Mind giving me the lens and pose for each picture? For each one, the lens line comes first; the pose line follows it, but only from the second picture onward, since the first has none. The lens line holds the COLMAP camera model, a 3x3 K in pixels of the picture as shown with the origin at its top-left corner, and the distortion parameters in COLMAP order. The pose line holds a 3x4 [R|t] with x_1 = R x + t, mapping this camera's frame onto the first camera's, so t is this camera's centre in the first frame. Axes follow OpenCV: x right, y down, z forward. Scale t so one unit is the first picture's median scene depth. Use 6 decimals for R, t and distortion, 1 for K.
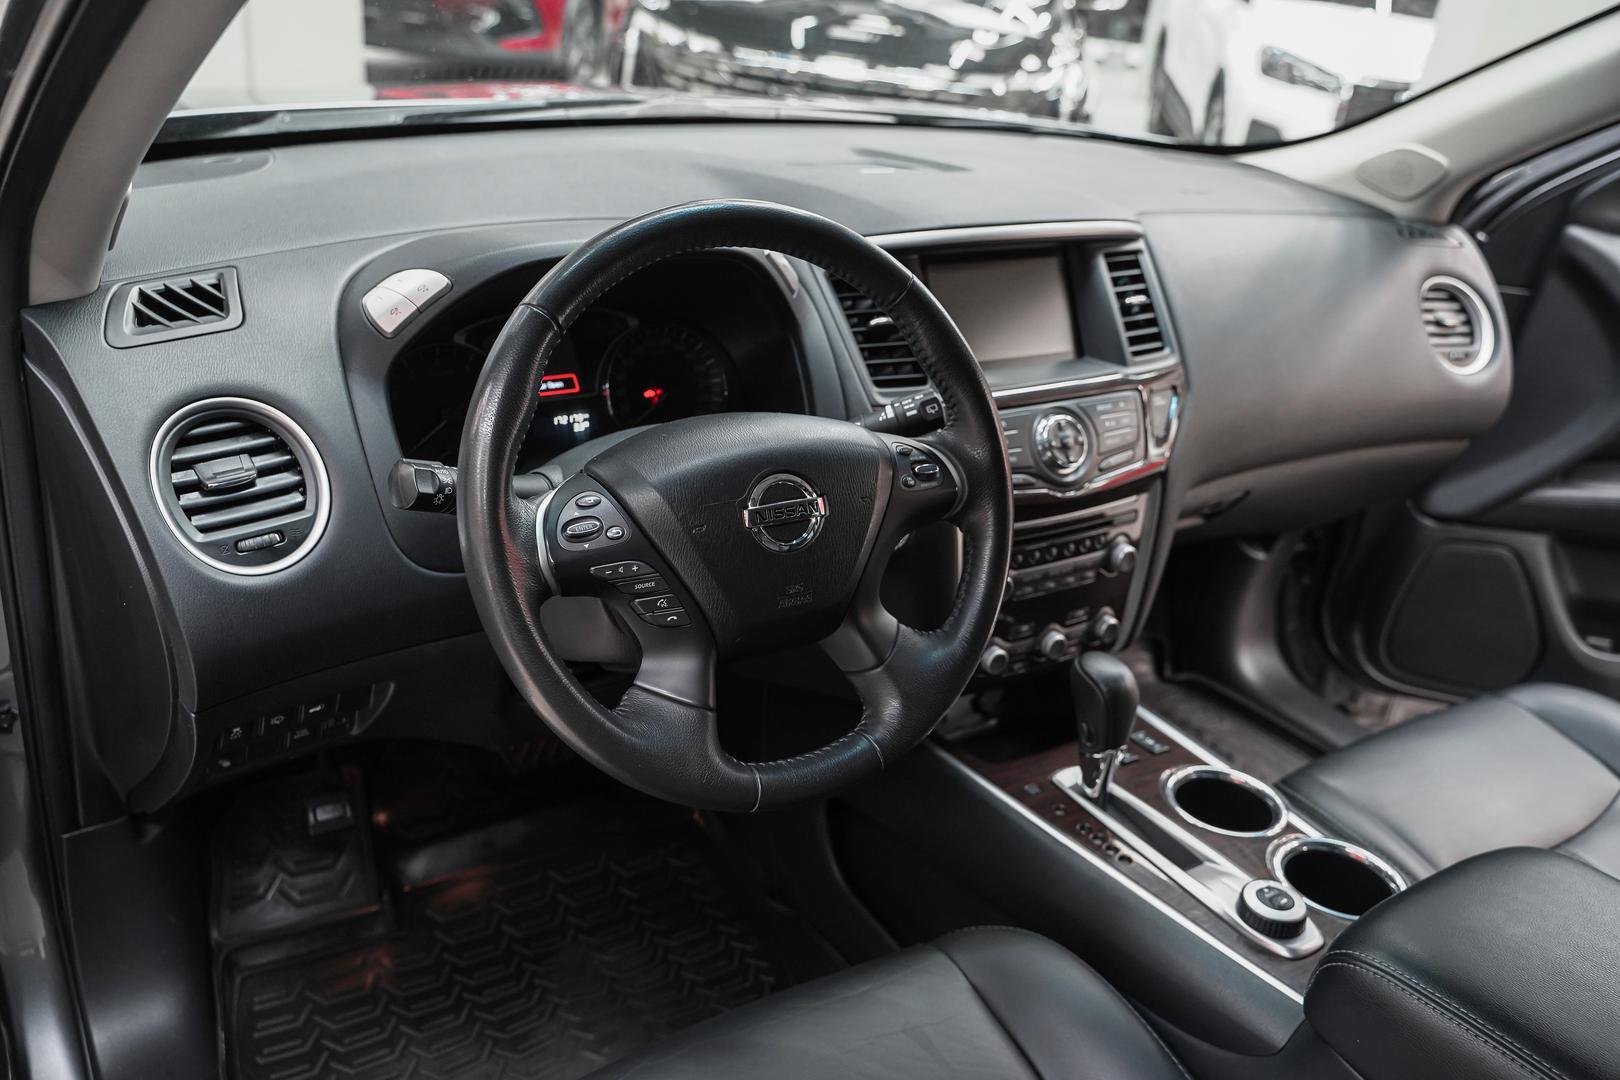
lens RADIAL K [[1280.9, 0, 810.0], [0, 1280.9, 540.0], [0, 0, 1]] dist [0.001165, -0.002798]
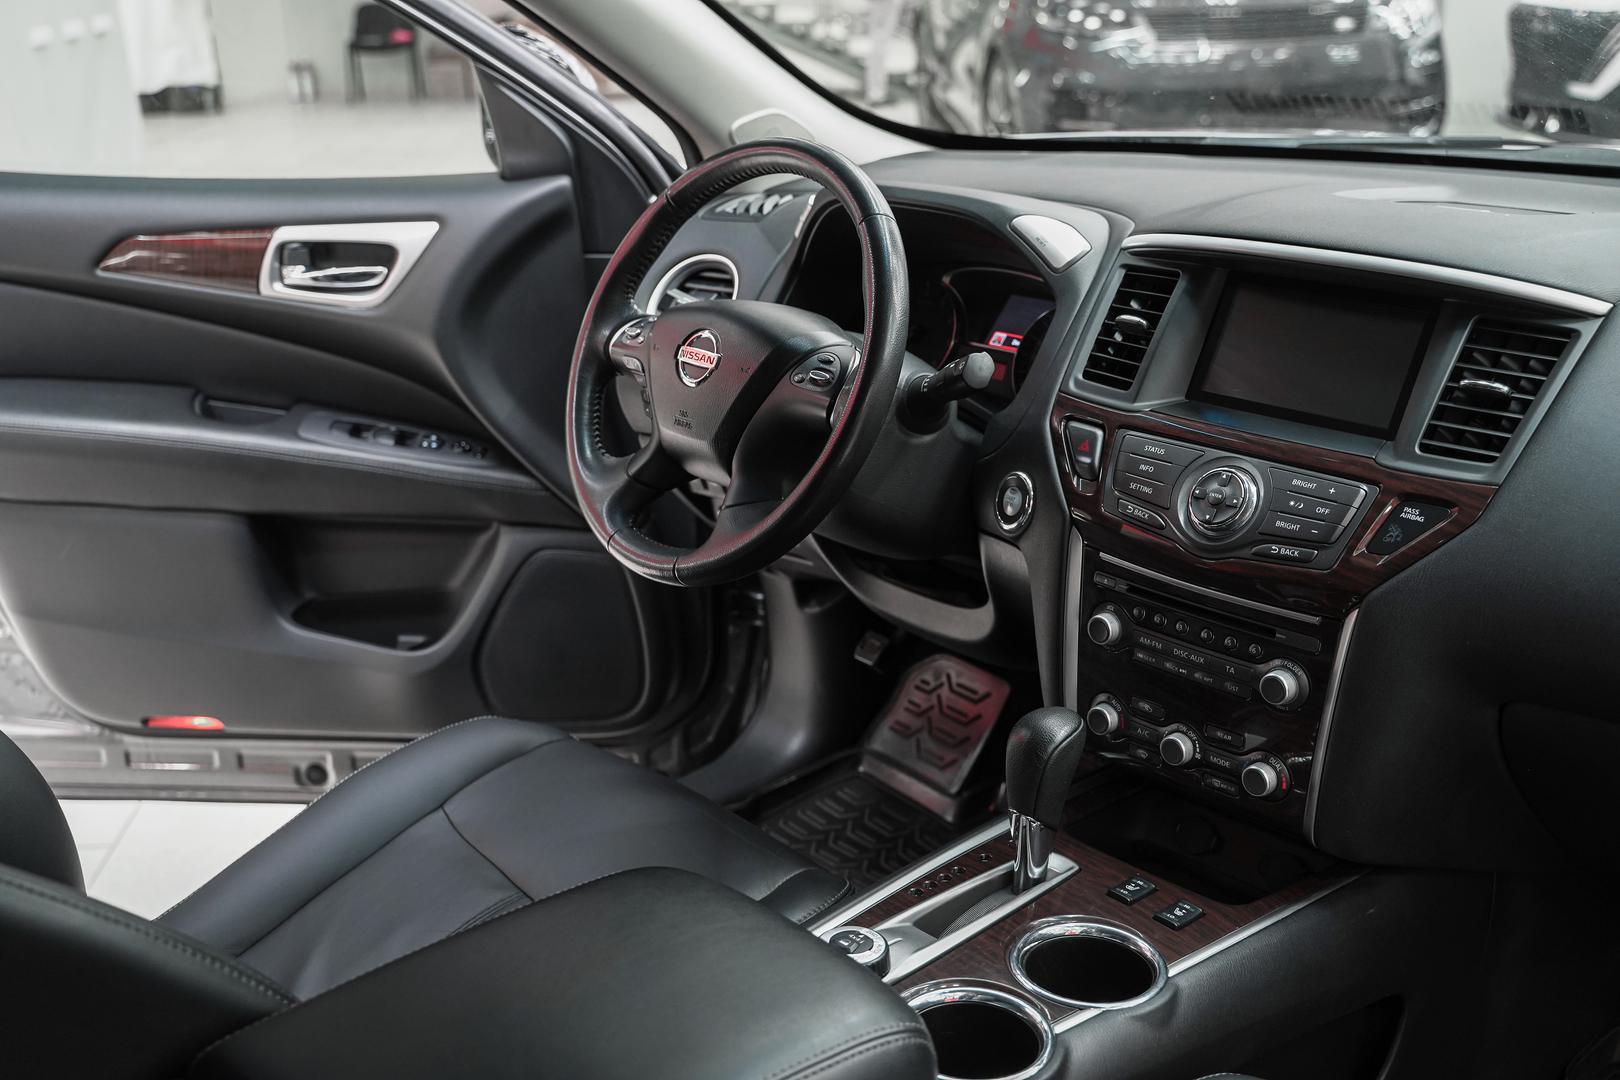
lens RADIAL K [[1676.2, 0, 810.0], [0, 1676.2, 540.0], [0, 0, 1]] dist [-0.007684, 0.022374]
pose [[0.179929, 0.240424, -0.953846, 1.090310], [-0.398537, 0.904340, 0.152768, -0.103623], [0.899330, 0.352655, 0.258535, 0.458799]]
